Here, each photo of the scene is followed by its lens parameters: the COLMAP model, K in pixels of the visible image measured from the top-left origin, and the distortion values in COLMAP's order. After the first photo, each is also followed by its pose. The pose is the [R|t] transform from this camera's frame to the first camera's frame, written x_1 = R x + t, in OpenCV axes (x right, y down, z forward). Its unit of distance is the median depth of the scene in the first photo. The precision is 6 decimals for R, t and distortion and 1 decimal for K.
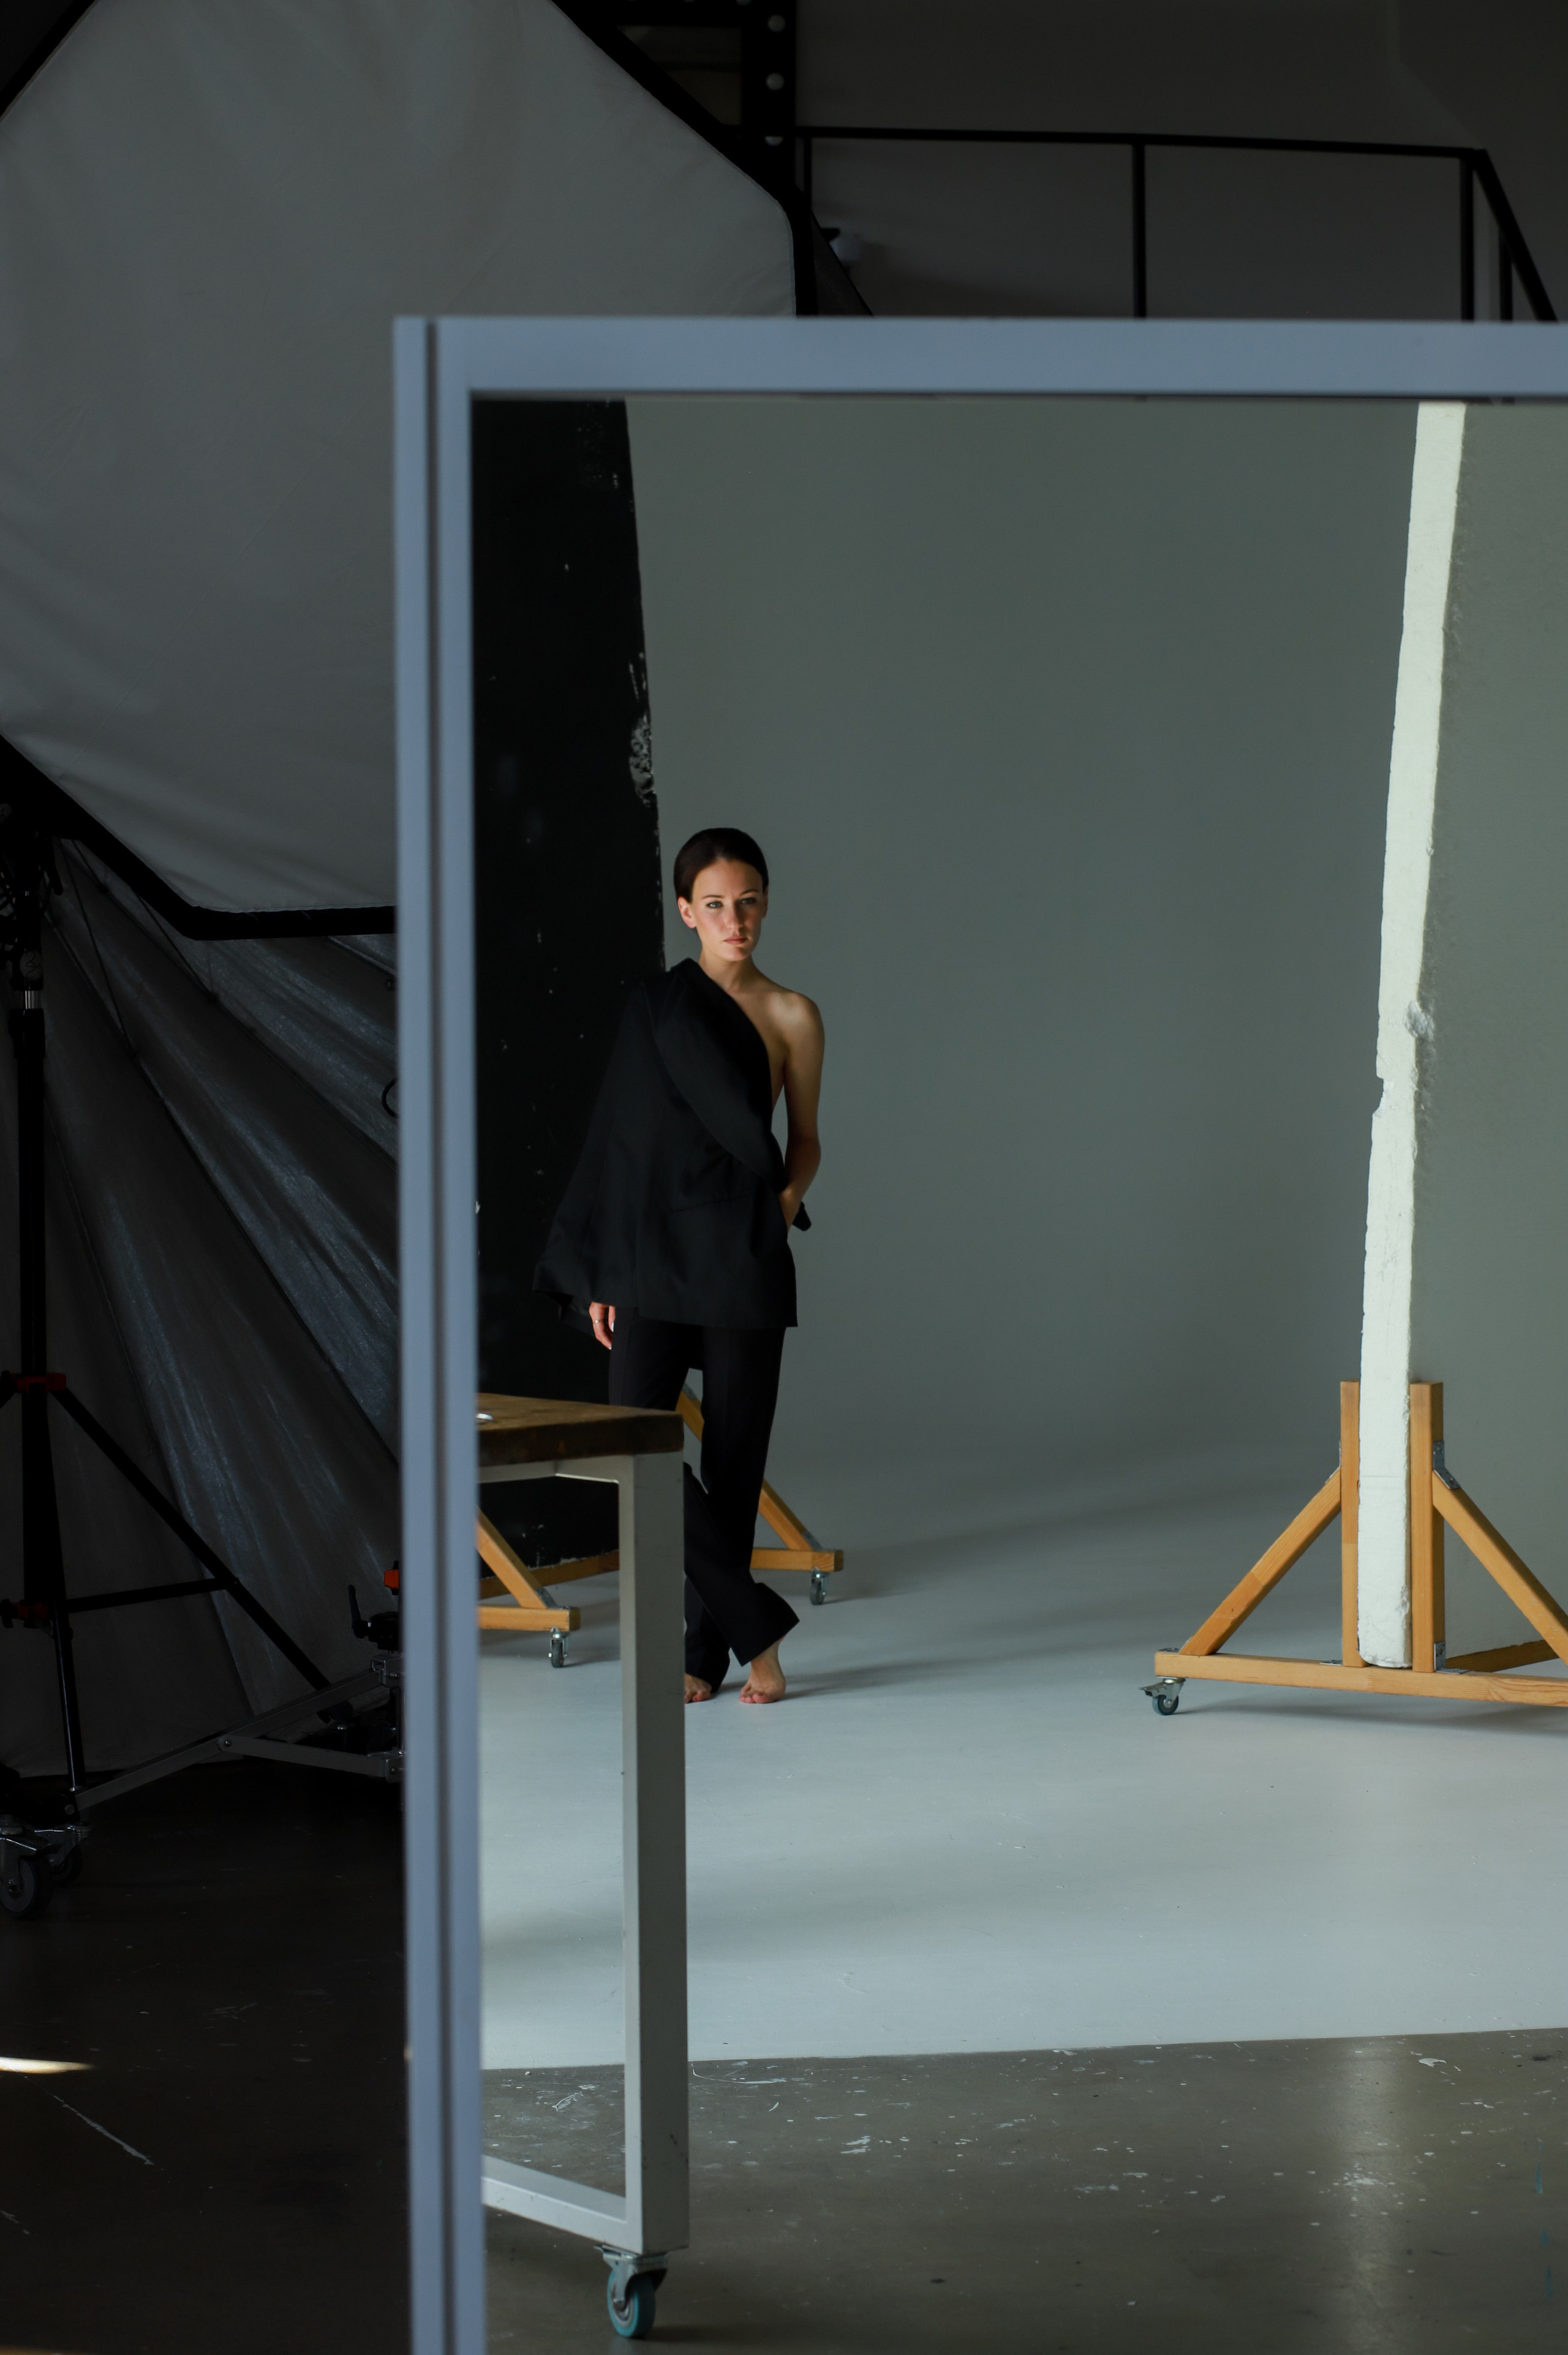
lens RADIAL K [[5796.8, 0, 784.0], [0, 5796.8, 1177.5], [0, 0, 1]] dist [-0.072376, -1.140924]
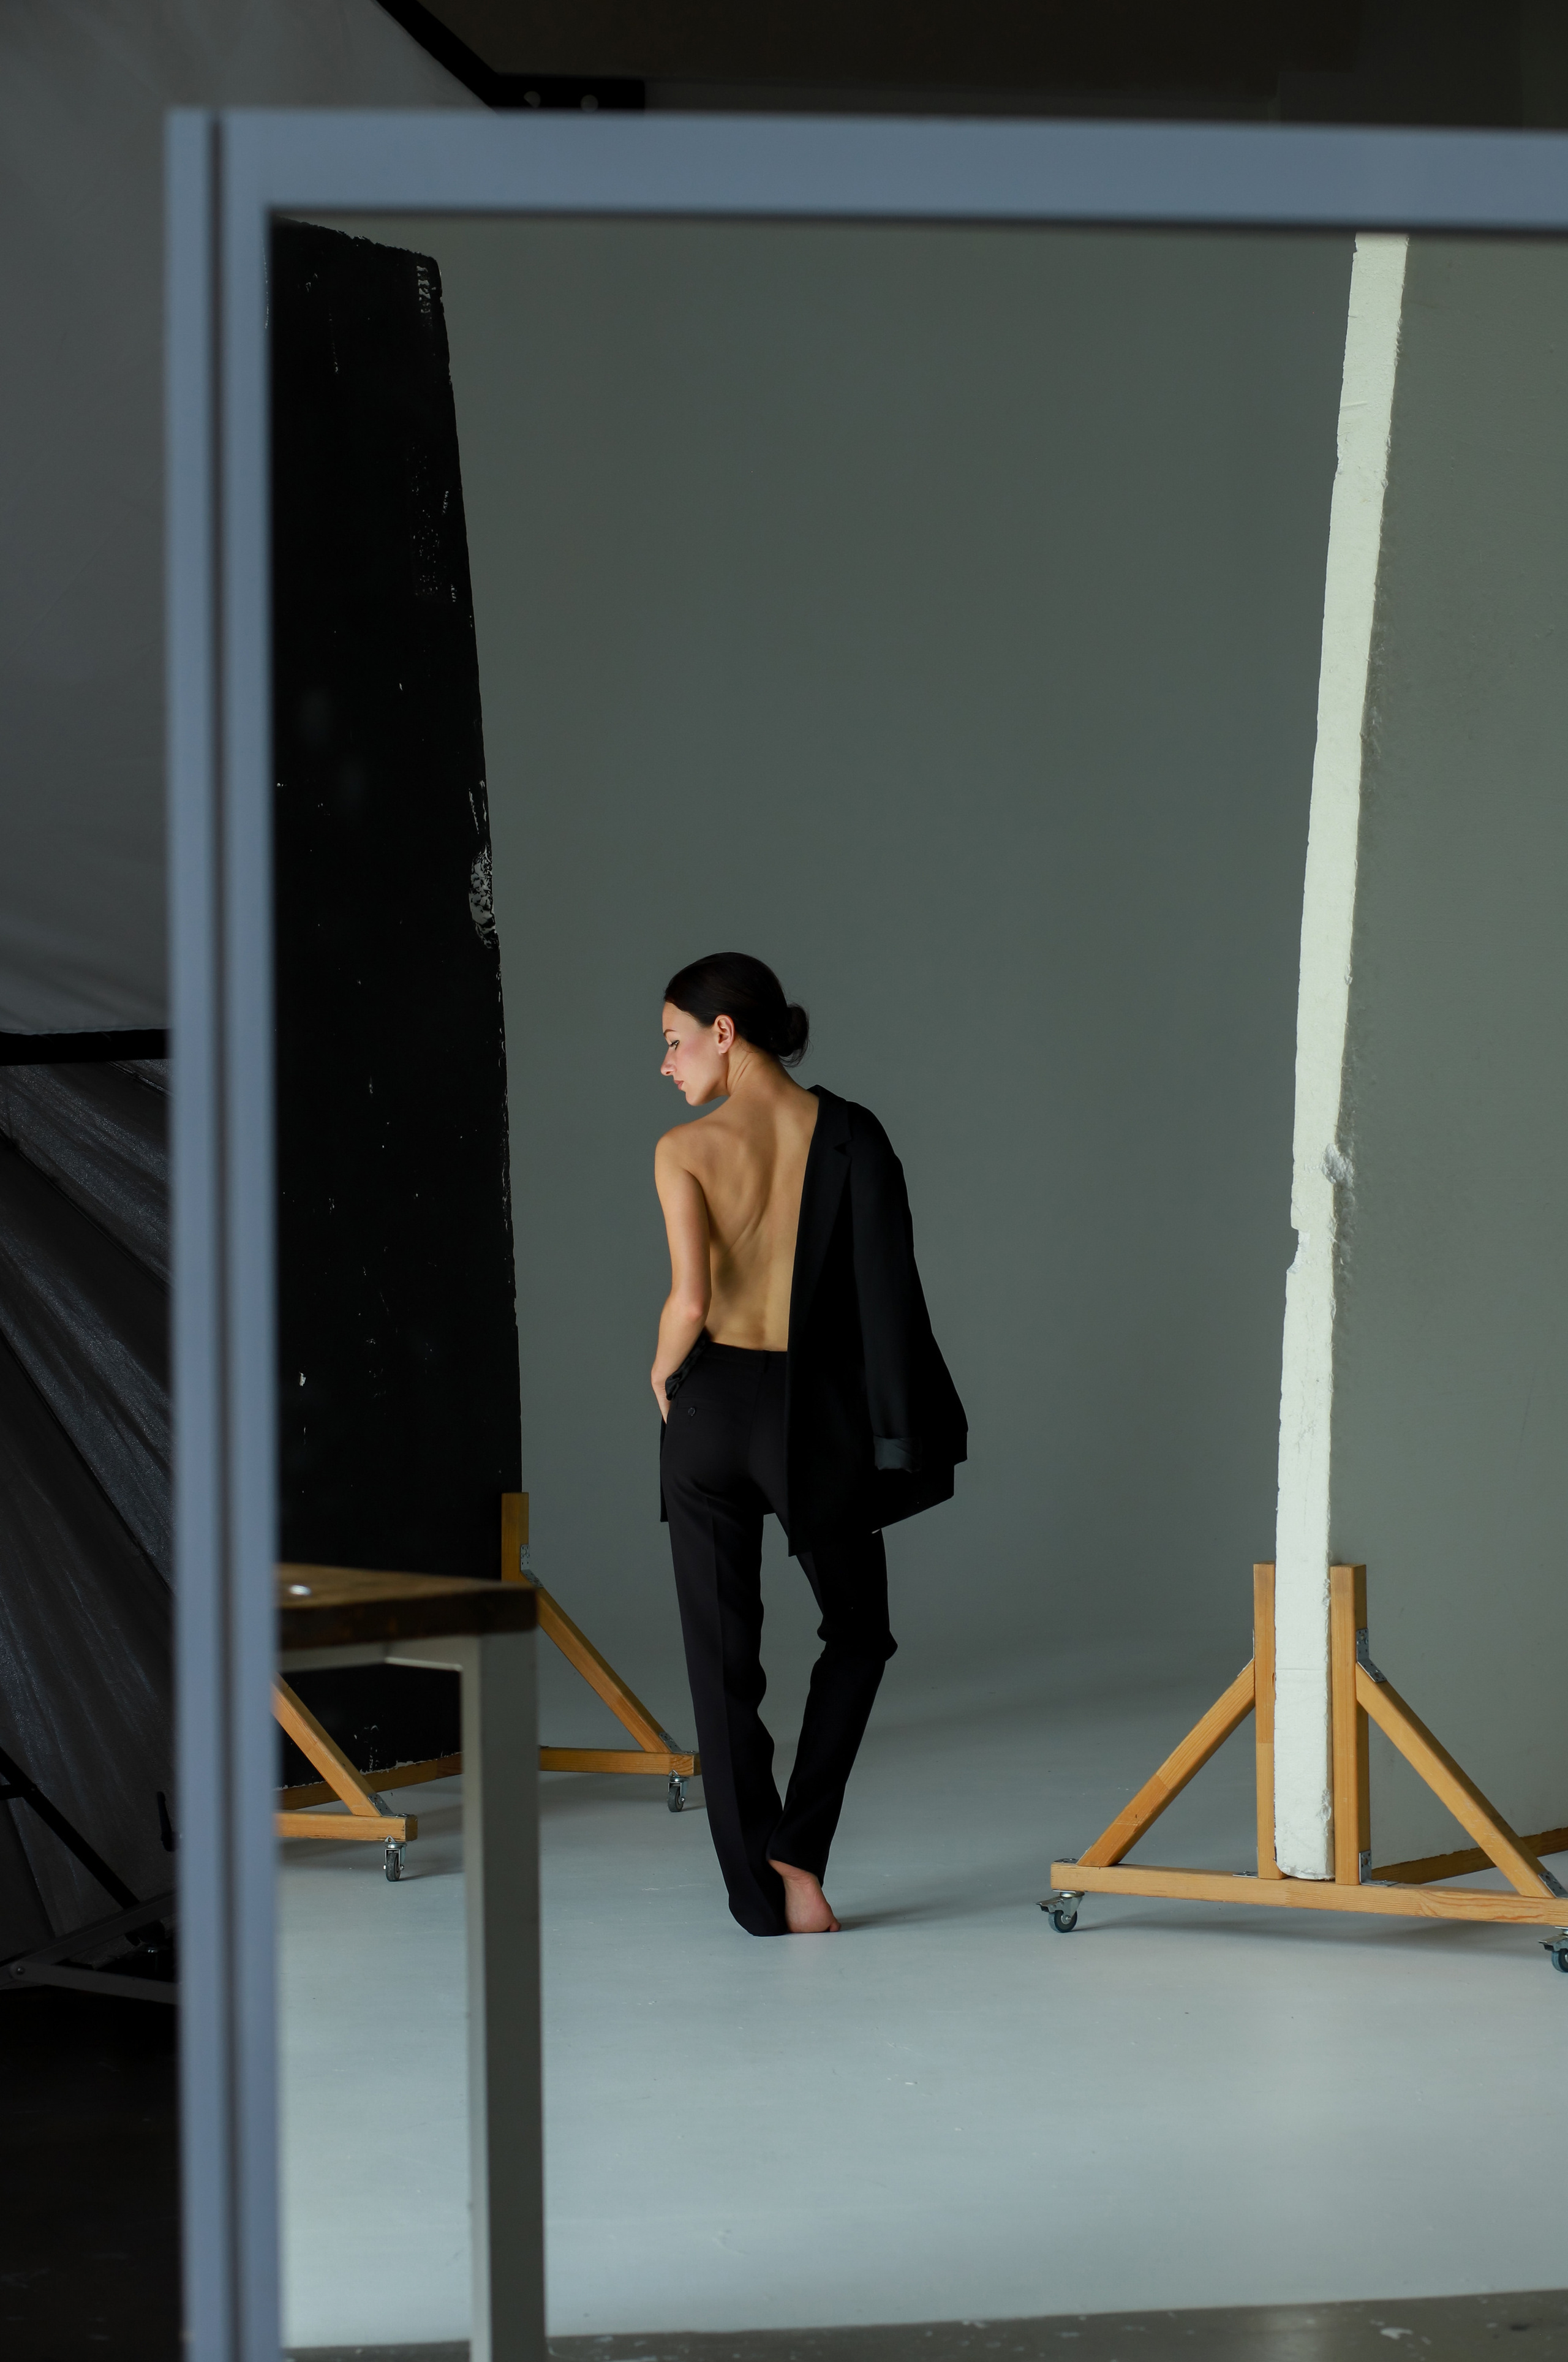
lens RADIAL K [[5716.6, 0, 581.8], [0, 5716.6, 1179.6], [0, 0, 1]] dist [-0.030375, -0.579811]
pose [[0.999968, -0.004517, -0.006655, -0.003140], [0.004260, 0.999261, -0.038198, 0.008935], [0.006823, 0.038169, 0.999248, 0.103060]]
